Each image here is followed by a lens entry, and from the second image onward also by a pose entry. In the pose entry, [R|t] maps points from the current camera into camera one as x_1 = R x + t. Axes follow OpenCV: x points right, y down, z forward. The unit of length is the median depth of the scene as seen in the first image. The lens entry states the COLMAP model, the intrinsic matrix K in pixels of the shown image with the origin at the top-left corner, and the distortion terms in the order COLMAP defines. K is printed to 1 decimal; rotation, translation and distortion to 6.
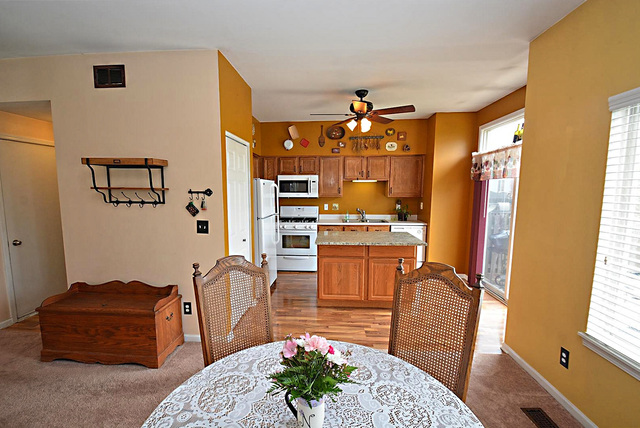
lens RADIAL K [[282.8, 0, 312.9], [0, 282.8, 221.9], [0, 0, 1]] dist [0.003662, -0.011683]
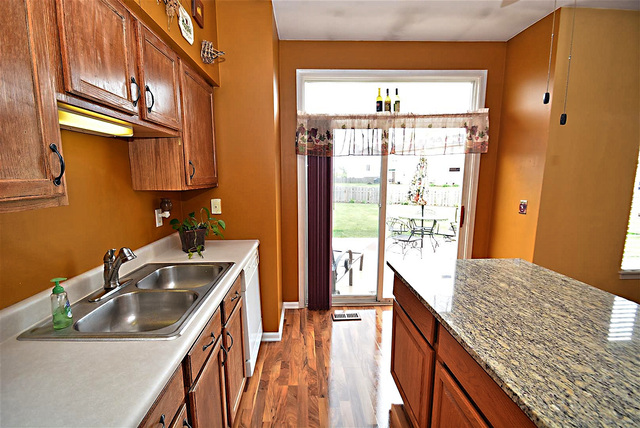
lens RADIAL K [[282.8, 0, 312.9], [0, 282.8, 221.9], [0, 0, 1]] dist [0.003662, -0.011683]
pose [[-0.094895, -0.159617, 0.982607, -0.075606], [0.118707, 0.978205, 0.170365, -0.093001], [-0.988384, 0.132809, -0.073879, 0.904720]]
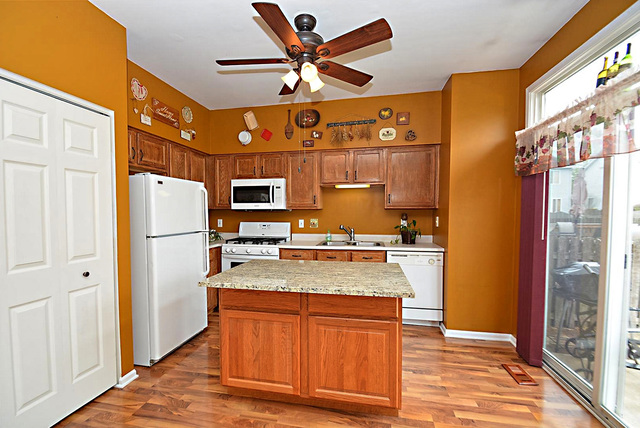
lens RADIAL K [[282.8, 0, 312.9], [0, 282.8, 221.9], [0, 0, 1]] dist [0.003662, -0.011683]
pose [[0.992184, 0.002670, -0.124758, 0.182164], [-0.012297, 0.996997, -0.076456, -0.001788], [0.124180, 0.077393, 0.989237, 0.316185]]
